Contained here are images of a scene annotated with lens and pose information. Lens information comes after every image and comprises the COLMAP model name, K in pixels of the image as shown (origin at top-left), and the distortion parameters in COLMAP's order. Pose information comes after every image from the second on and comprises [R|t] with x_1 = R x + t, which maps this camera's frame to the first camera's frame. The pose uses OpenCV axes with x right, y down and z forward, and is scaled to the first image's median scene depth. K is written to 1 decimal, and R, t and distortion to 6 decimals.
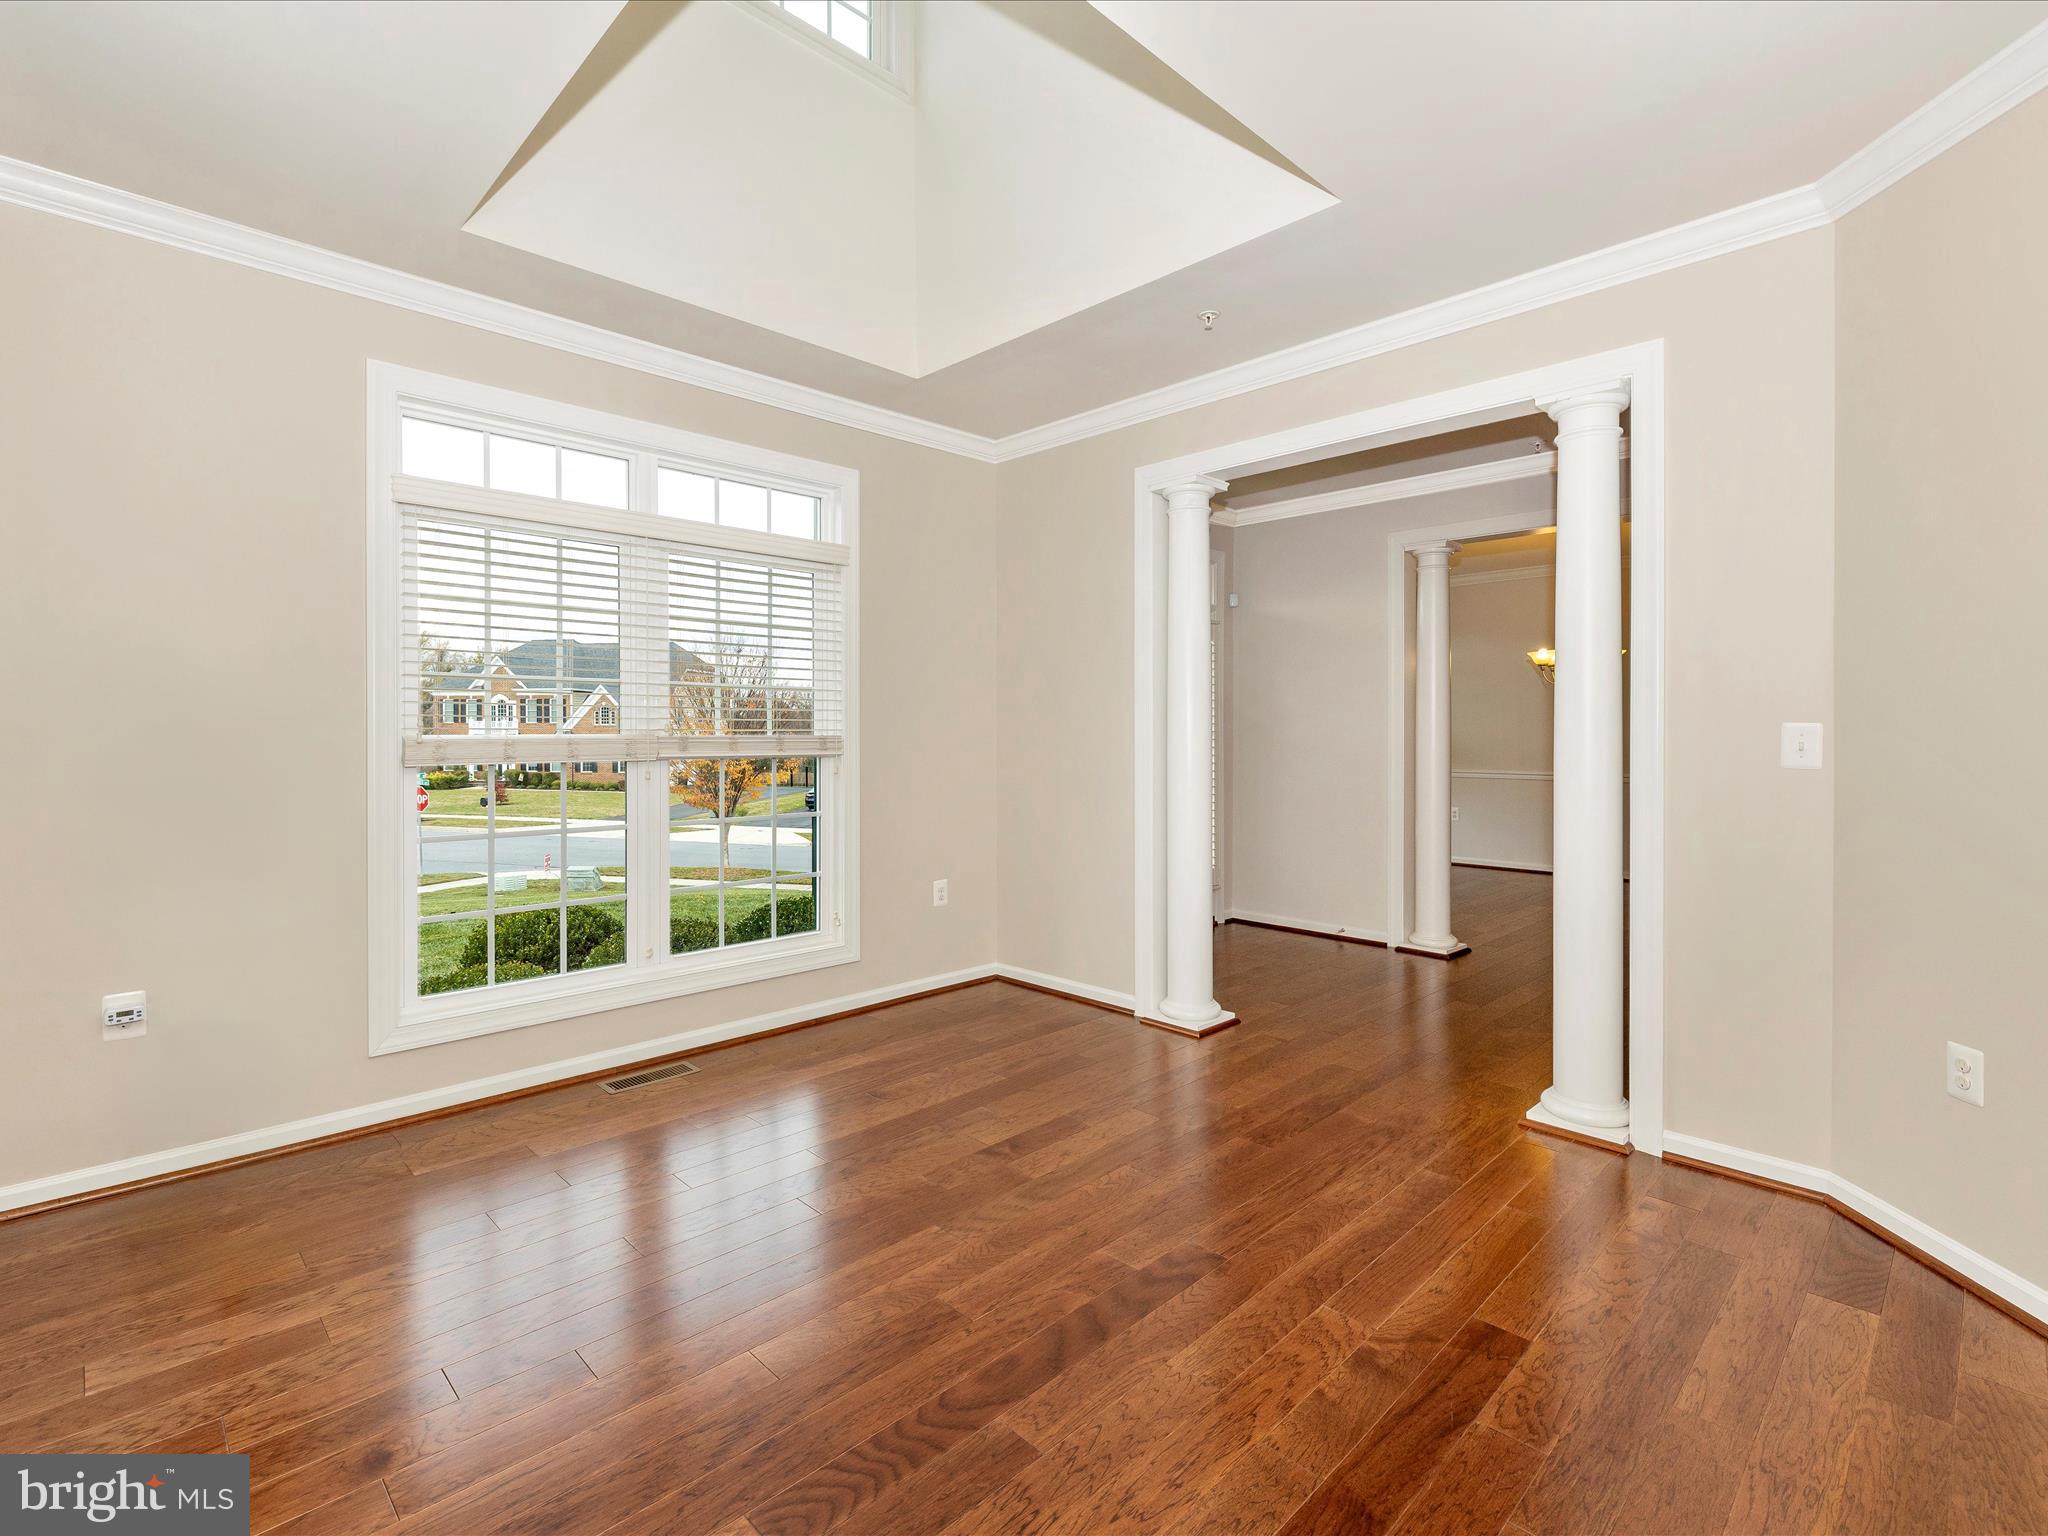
lens RADIAL K [[977.6, 0, 1033.5], [0, 977.6, 771.4], [0, 0, 1]] dist [0.000406, -0.000529]
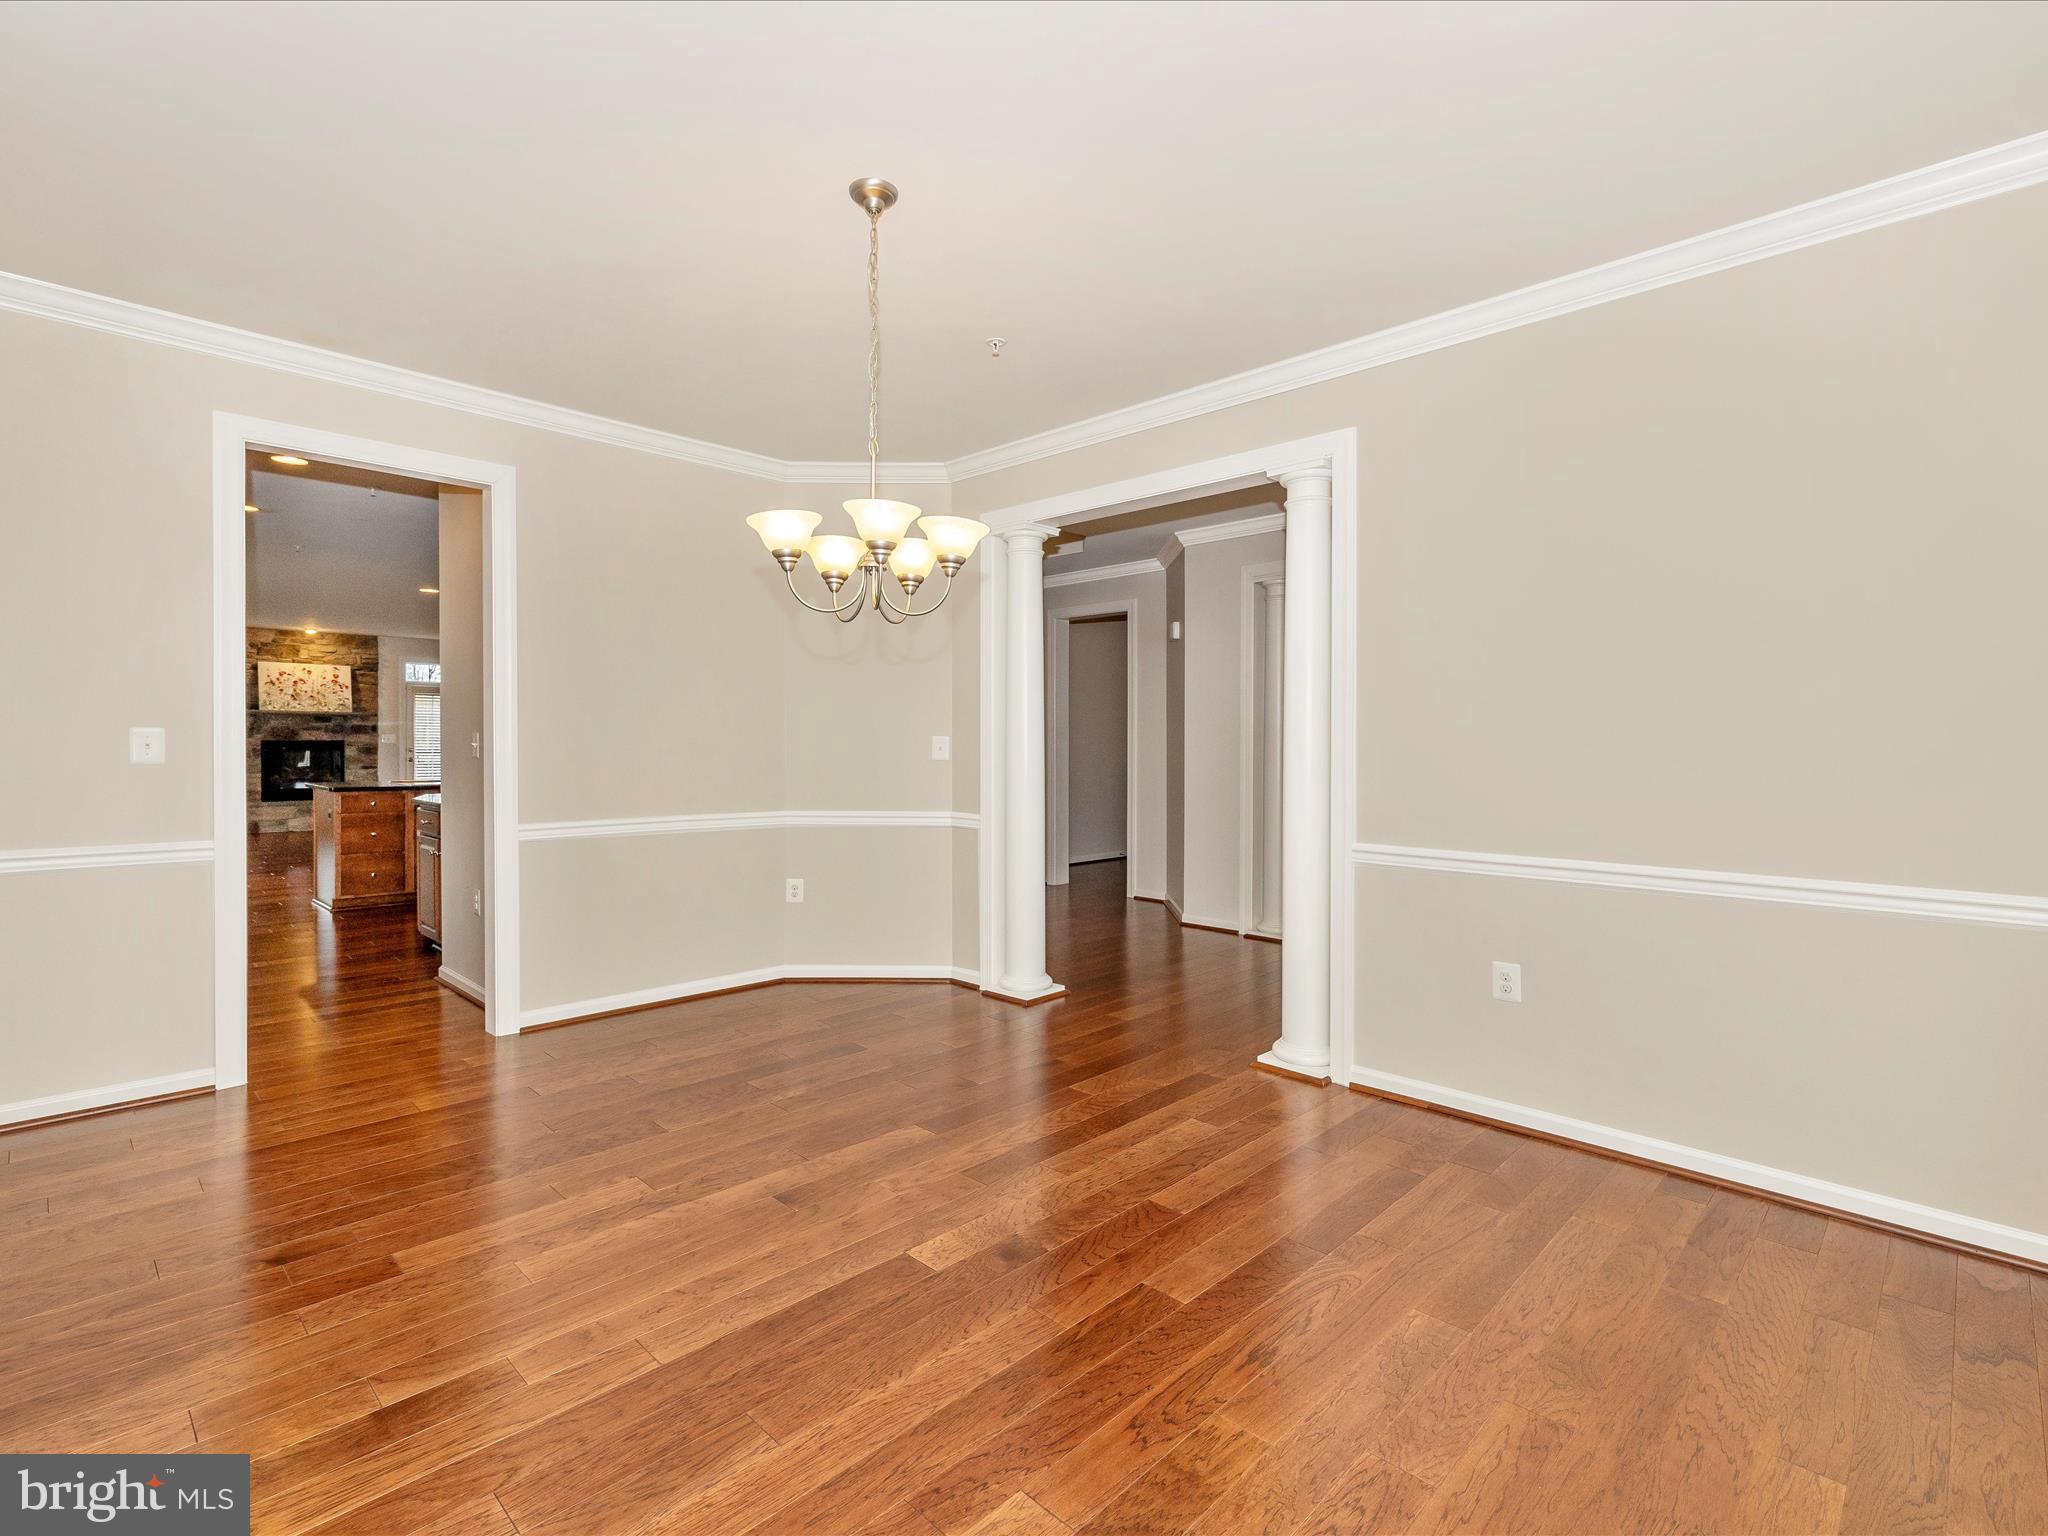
lens RADIAL K [[977.6, 0, 1044.1], [0, 977.6, 747.6], [0, 0, 1]] dist [0.000406, -0.000529]
pose [[0.999770, -0.000835, 0.021439, 0.201809], [0.001583, 0.999389, -0.034919, 0.008710], [-0.021397, 0.034945, 0.999160, -0.205049]]
